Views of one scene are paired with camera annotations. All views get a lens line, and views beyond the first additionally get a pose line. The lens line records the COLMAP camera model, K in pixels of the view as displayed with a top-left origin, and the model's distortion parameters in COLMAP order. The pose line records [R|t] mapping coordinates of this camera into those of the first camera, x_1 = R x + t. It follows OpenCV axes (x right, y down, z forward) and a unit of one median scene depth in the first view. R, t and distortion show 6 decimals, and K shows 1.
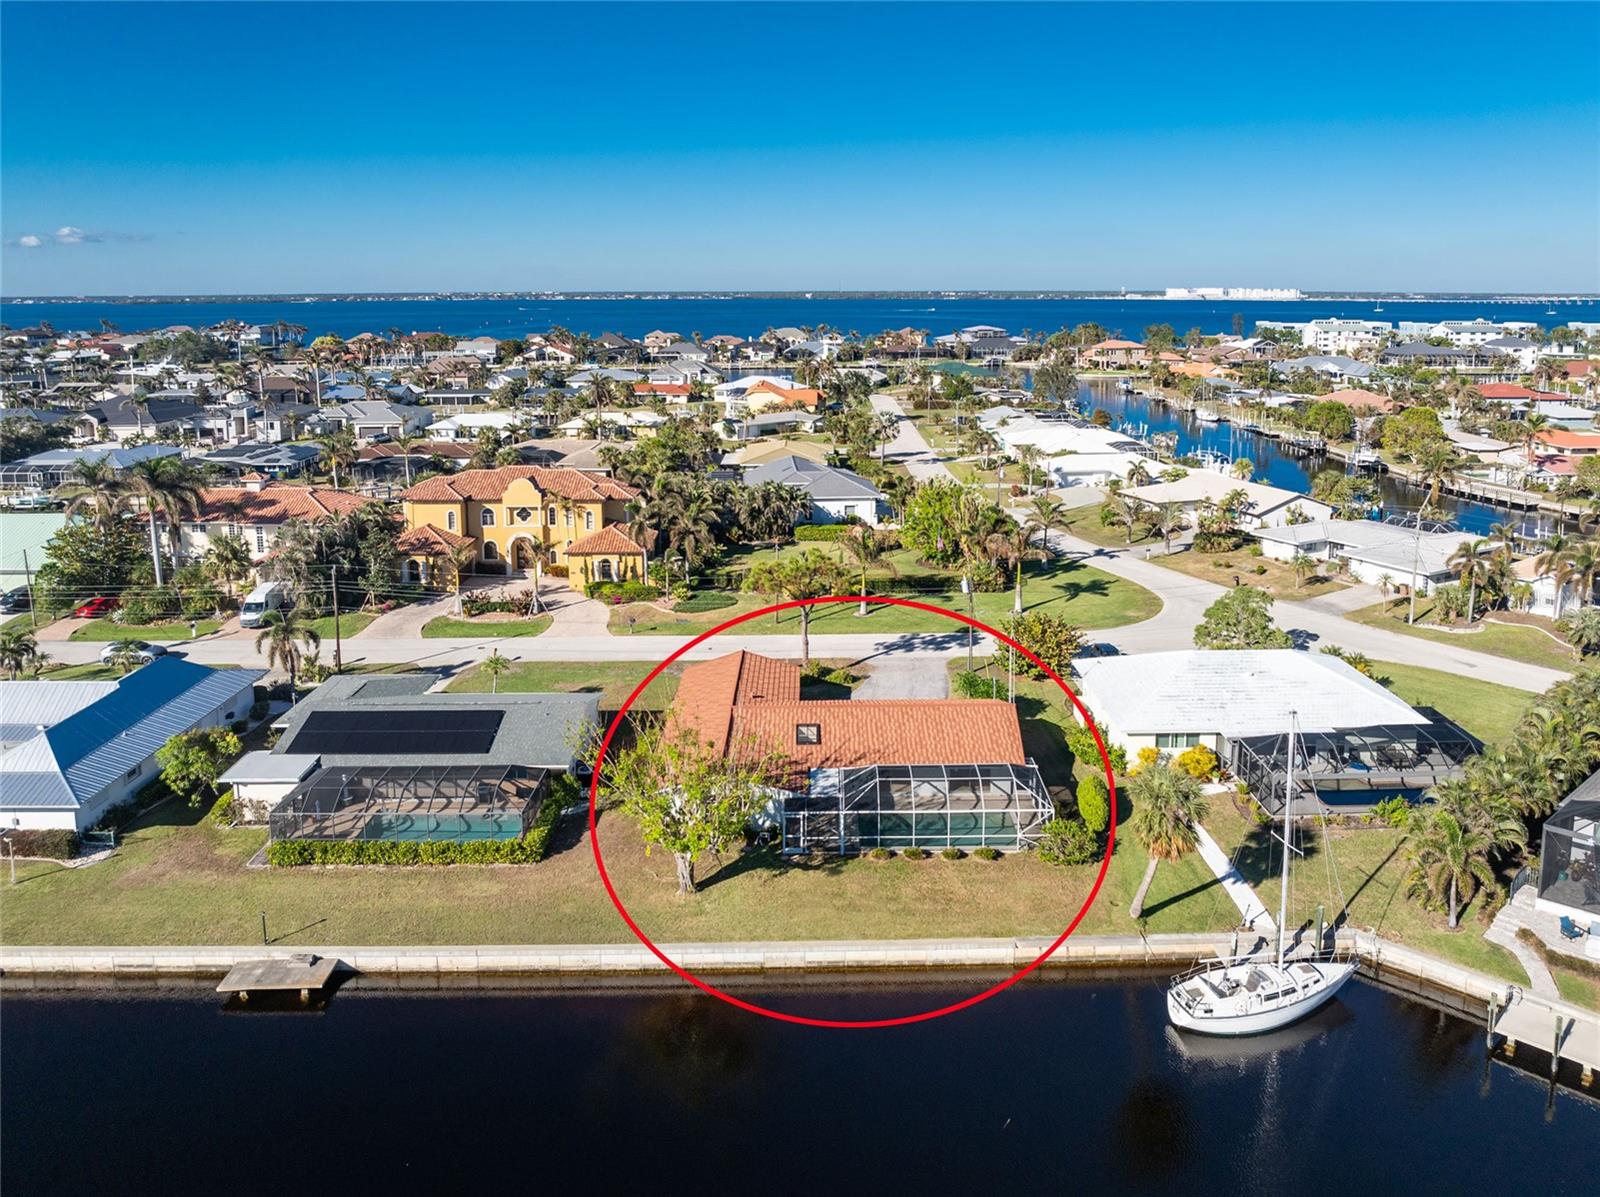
lens RADIAL K [[1130.4, 0, 829.0], [0, 1130.4, 580.9], [0, 0, 1]] dist [-0.031201, -0.006160]
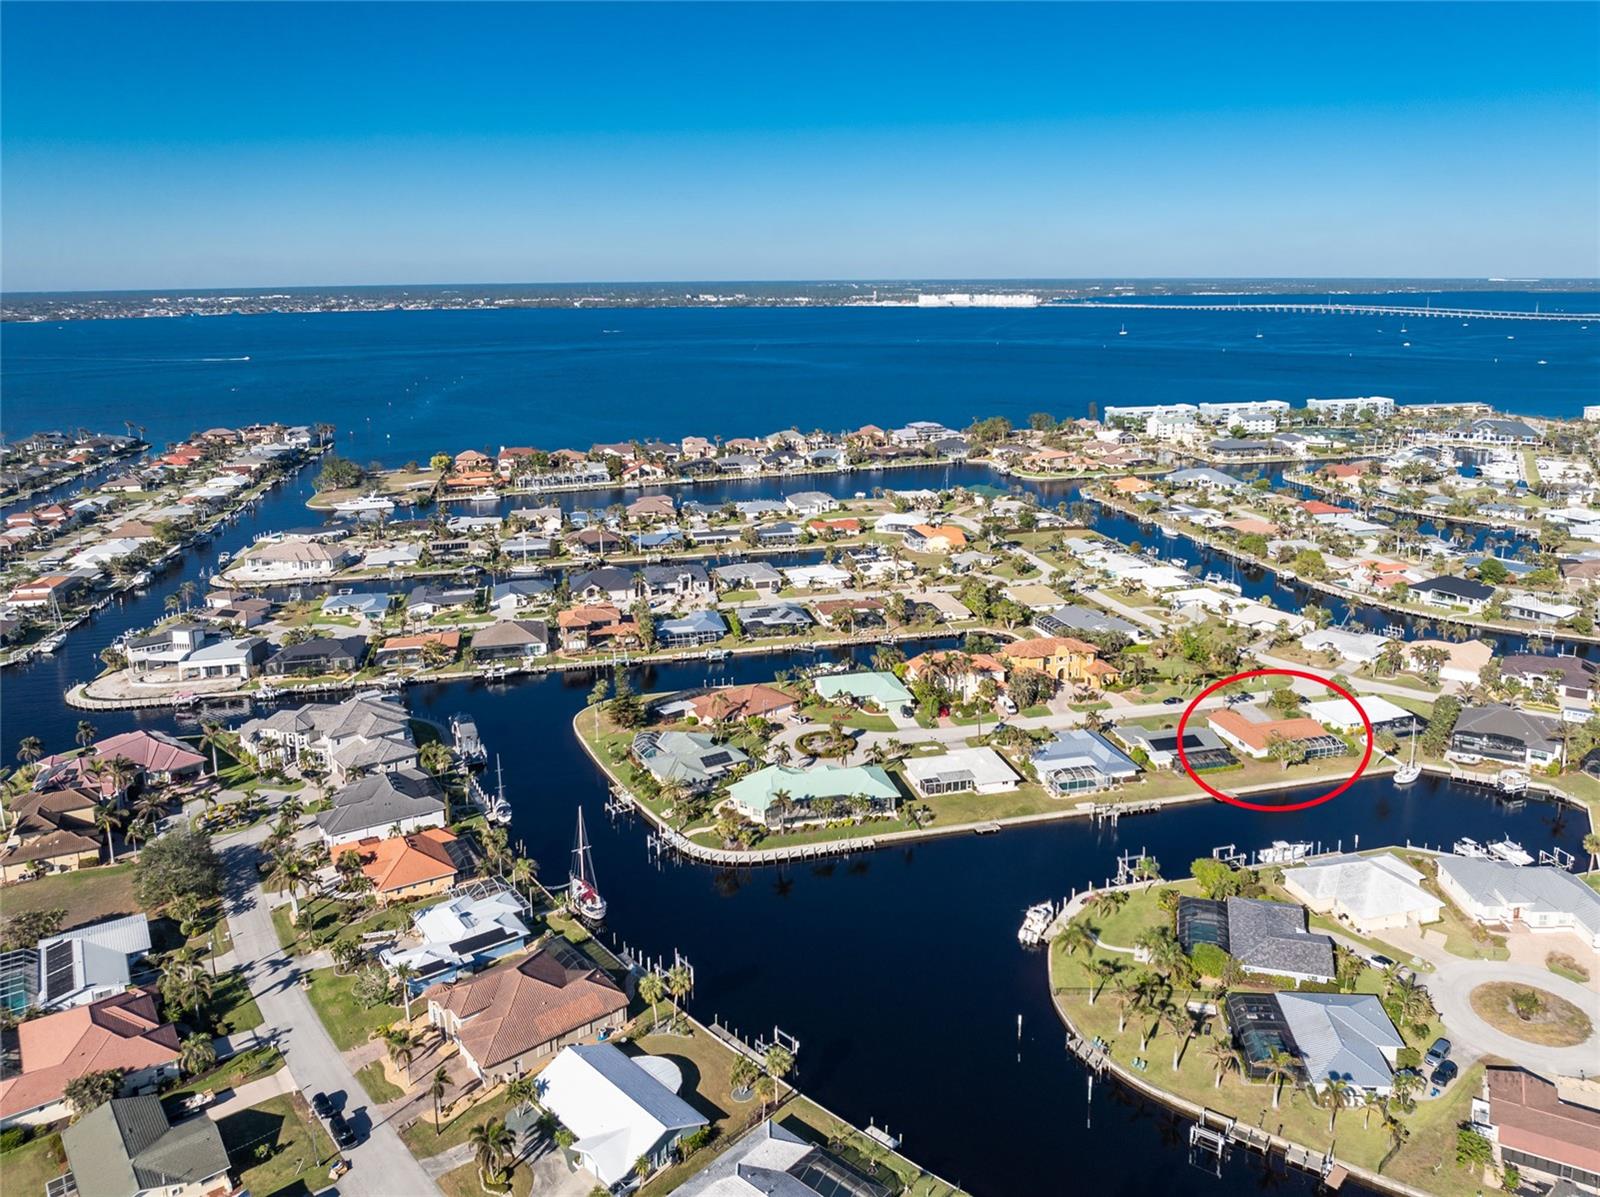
lens RADIAL K [[1130.4, 0, 816.5], [0, 1130.4, 593.5], [0, 0, 1]] dist [-0.031201, -0.006160]
pose [[0.974909, -0.068667, 0.211750, -1.554392], [0.063754, 0.997516, 0.029948, -0.369966], [-0.213280, -0.015697, 0.976865, -1.610434]]
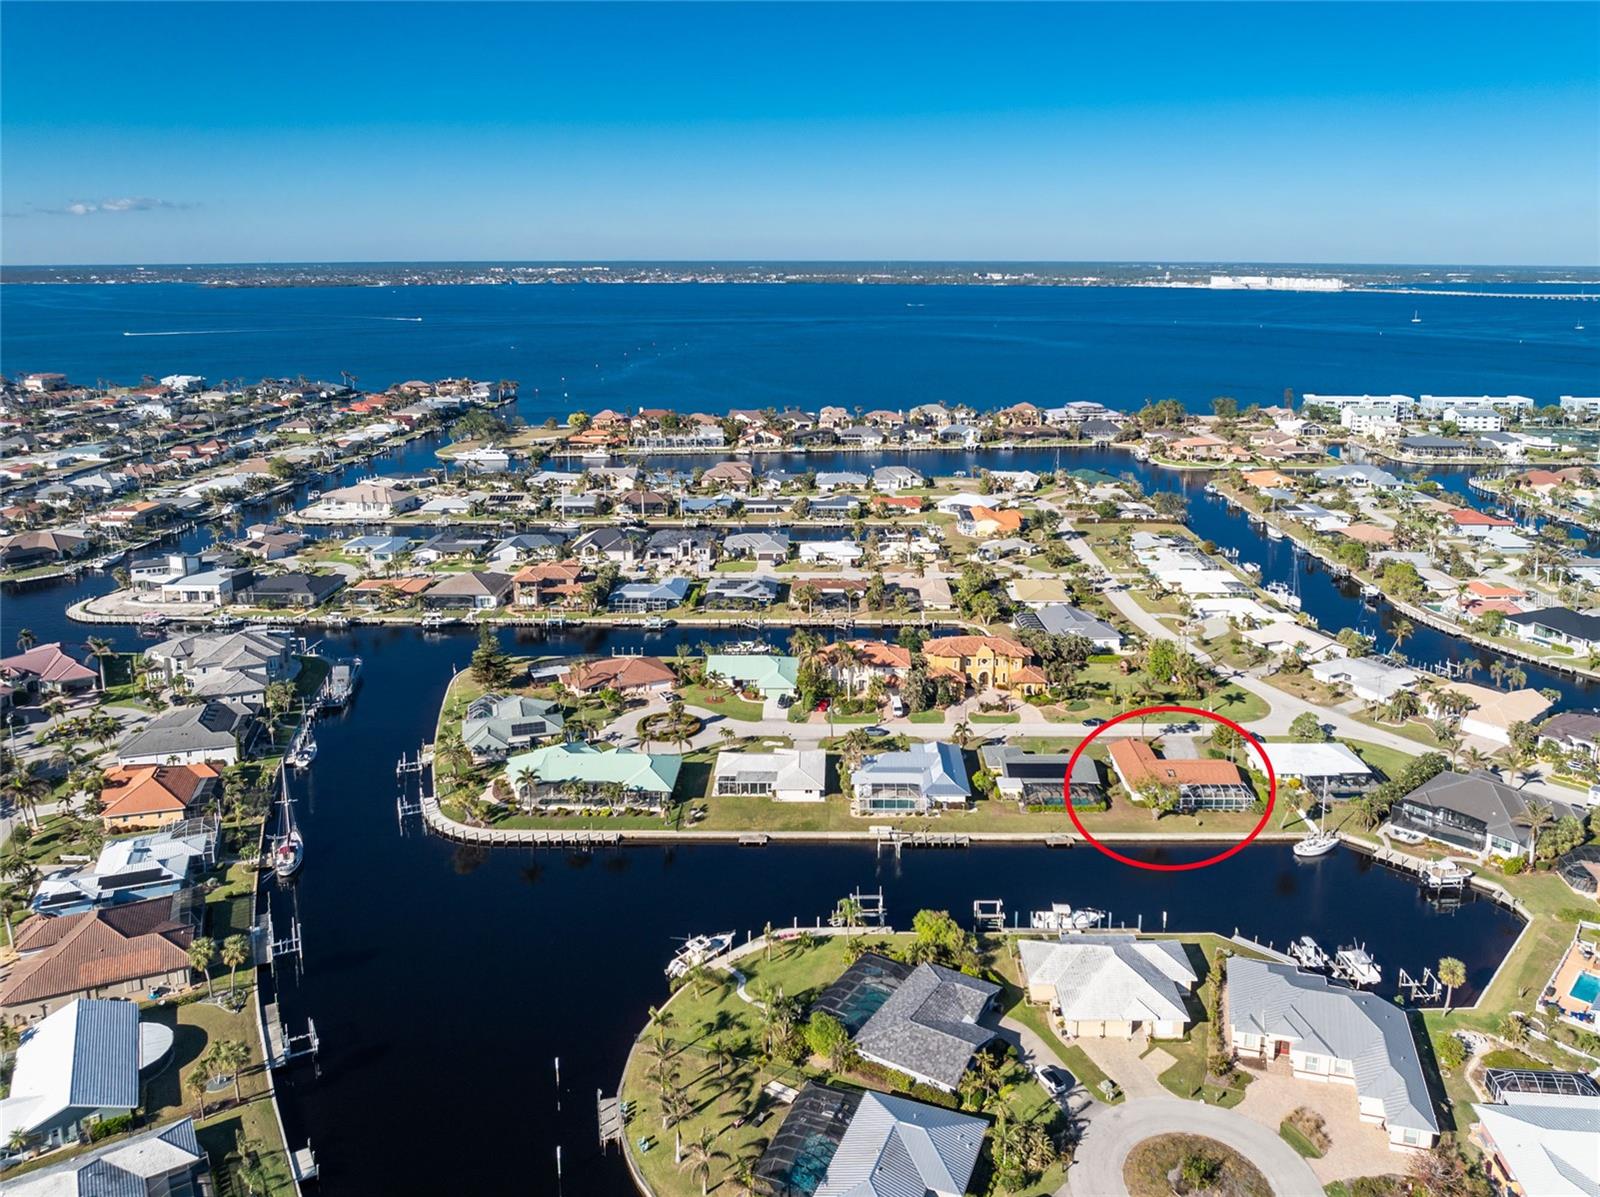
lens RADIAL K [[1130.4, 0, 823.3], [0, 1130.4, 574.1], [0, 0, 1]] dist [-0.031201, -0.006160]
pose [[0.999421, 0.008914, -0.032838, -0.598635], [-0.008139, 0.999687, 0.023668, -0.327061], [0.033039, -0.023387, 0.999180, -1.454372]]
